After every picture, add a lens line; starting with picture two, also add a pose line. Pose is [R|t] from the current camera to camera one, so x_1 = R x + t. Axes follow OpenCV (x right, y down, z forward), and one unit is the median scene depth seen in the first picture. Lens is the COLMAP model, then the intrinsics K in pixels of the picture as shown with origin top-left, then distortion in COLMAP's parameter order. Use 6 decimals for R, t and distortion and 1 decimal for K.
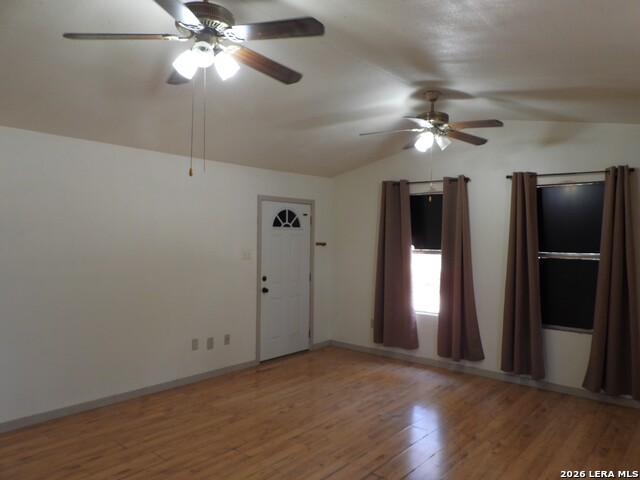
lens RADIAL K [[464.3, 0, 319.5], [0, 464.3, 239.1], [0, 0, 1]] dist [-0.003937, -0.003479]
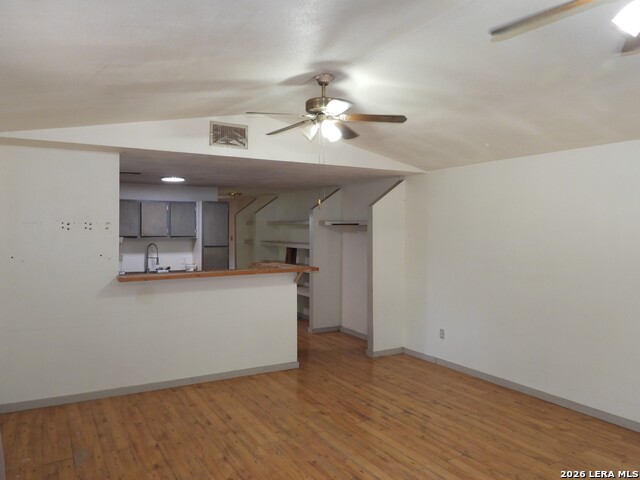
lens RADIAL K [[464.3, 0, 329.3], [0, 464.3, 237.0], [0, 0, 1]] dist [-0.003937, -0.003479]
pose [[-0.298929, -0.008577, -0.954237, 0.753848], [-0.016230, 0.999861, -0.003903, -0.007352], [0.954137, 0.014321, -0.299027, 0.887471]]
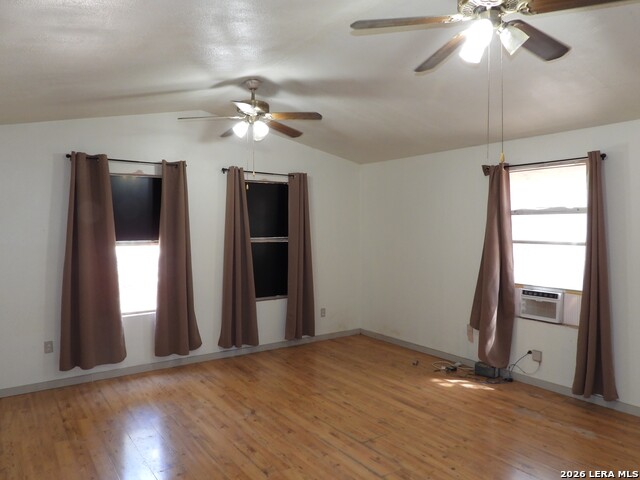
lens RADIAL K [[464.3, 0, 313.4], [0, 464.3, 239.8], [0, 0, 1]] dist [-0.003937, -0.003479]
pose [[0.247182, -0.037136, 0.968257, -0.740856], [0.015648, 0.999288, 0.034331, -0.005028], [-0.968843, 0.006666, 0.247587, 0.660990]]
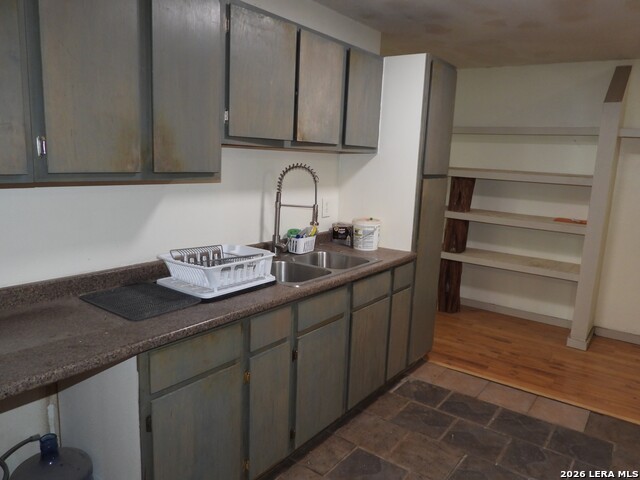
lens RADIAL K [[464.3, 0, 320.5], [0, 464.3, 242.0], [0, 0, 1]] dist [-0.003937, -0.003479]
pose [[0.095114, 0.167703, -0.981239, -0.195239], [-0.049796, 0.985275, 0.163566, 0.023368], [0.994220, 0.033304, 0.102064, -0.435551]]
